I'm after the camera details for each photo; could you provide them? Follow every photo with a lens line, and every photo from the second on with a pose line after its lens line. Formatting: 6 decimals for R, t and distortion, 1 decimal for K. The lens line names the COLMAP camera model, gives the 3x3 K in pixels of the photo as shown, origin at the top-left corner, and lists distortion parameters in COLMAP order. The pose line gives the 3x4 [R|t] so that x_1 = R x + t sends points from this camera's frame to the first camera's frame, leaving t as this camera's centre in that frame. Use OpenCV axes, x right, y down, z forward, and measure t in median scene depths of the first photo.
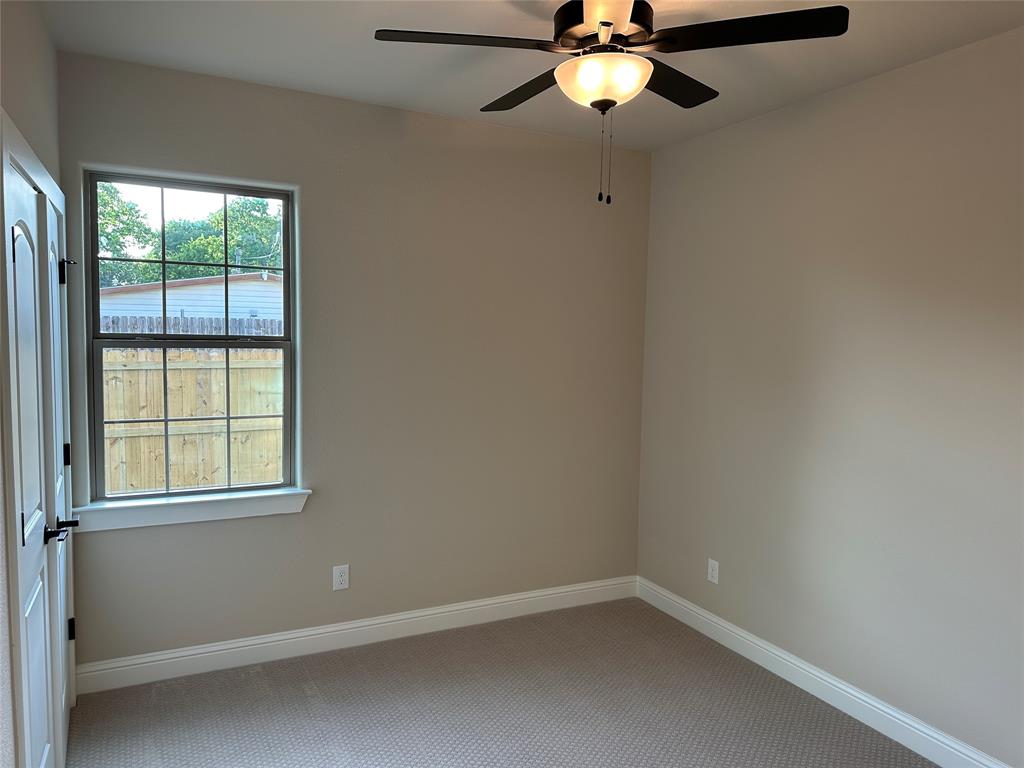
lens RADIAL K [[721.3, 0, 512.0], [0, 721.3, 384.0], [0, 0, 1]] dist [0.102304, -0.137060]
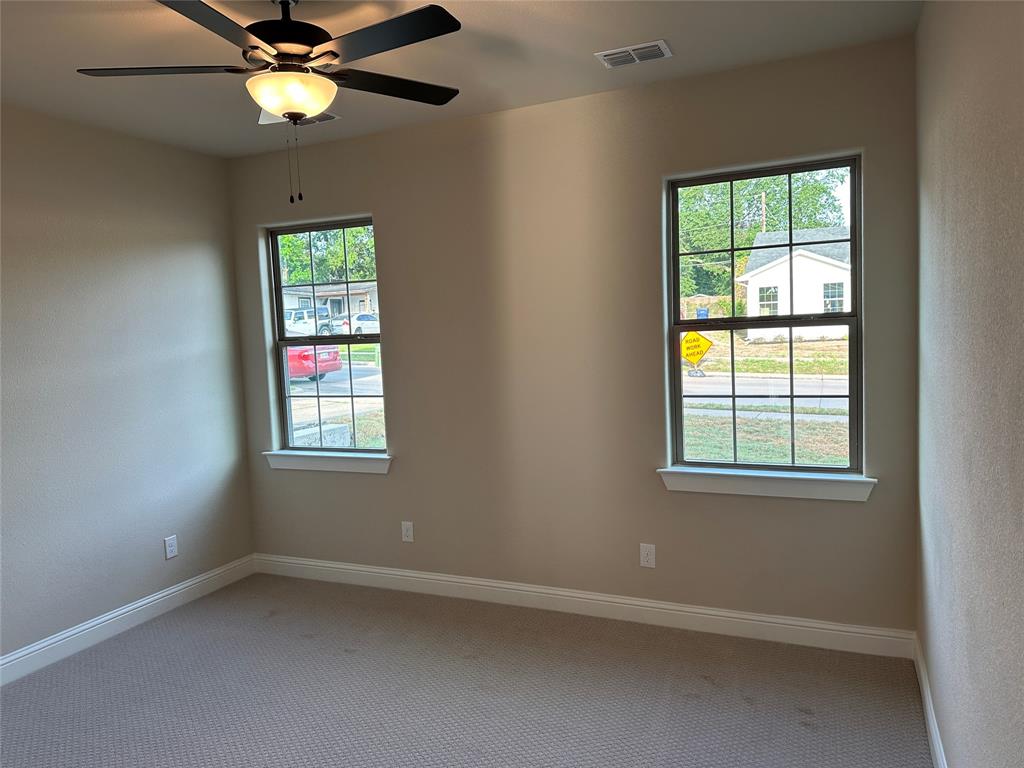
lens RADIAL K [[721.3, 0, 512.0], [0, 721.3, 384.0], [0, 0, 1]] dist [0.102304, -0.137060]
pose [[0.620507, 0.019145, -0.783967, 0.171342], [0.006096, 0.999554, 0.029235, -0.002816], [0.784177, -0.022919, 0.620113, 0.084125]]
